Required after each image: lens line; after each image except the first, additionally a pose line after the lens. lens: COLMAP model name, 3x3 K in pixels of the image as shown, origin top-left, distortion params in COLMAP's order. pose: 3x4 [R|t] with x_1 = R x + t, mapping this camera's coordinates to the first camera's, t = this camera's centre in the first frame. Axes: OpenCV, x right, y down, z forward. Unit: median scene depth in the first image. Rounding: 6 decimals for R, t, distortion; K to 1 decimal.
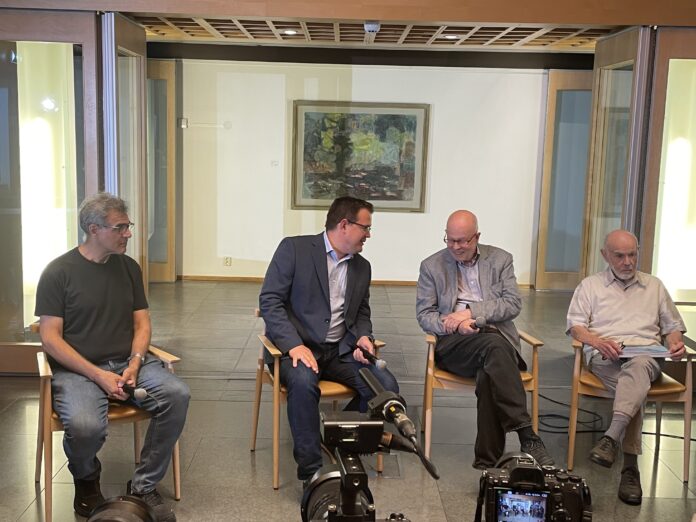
lens RADIAL K [[806.6, 0, 347.8], [0, 806.6, 263.6], [0, 0, 1]] dist [0.059108, 0.000000]
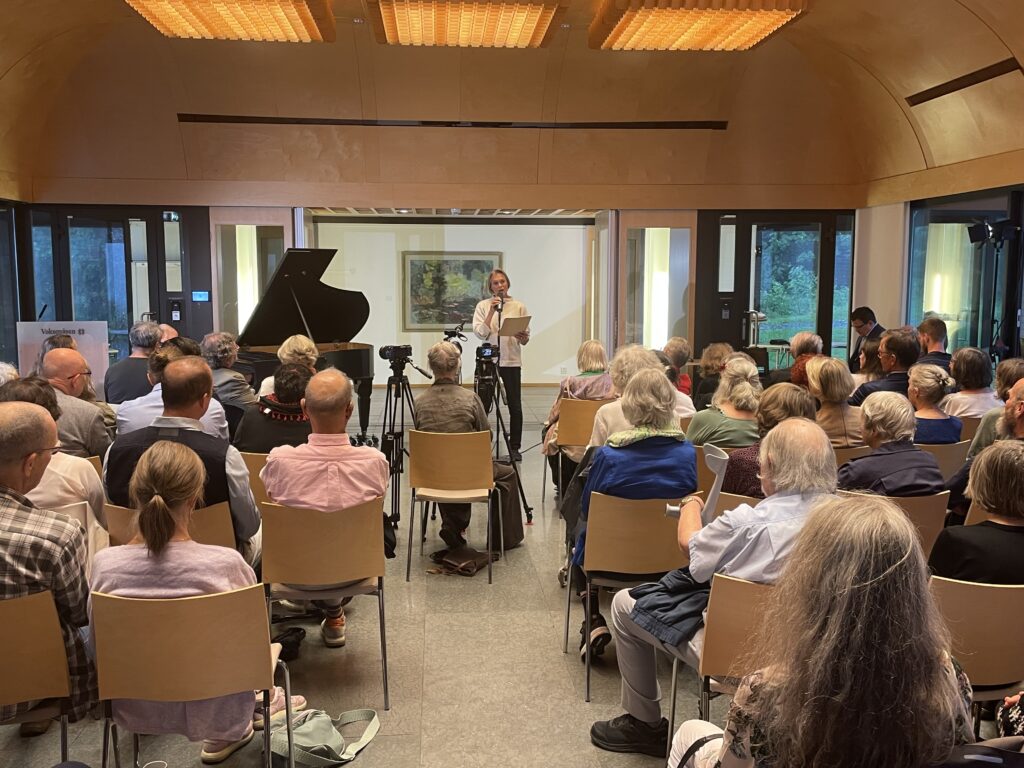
lens RADIAL K [[953.1, 0, 510.8], [0, 953.1, 387.4], [0, 0, 1]] dist [0.011443, 0.000000]
pose [[0.997199, -0.033752, 0.066743, 0.000561], [0.036684, 0.998393, -0.043198, 0.101767], [-0.065178, 0.045525, 0.996835, -0.597863]]
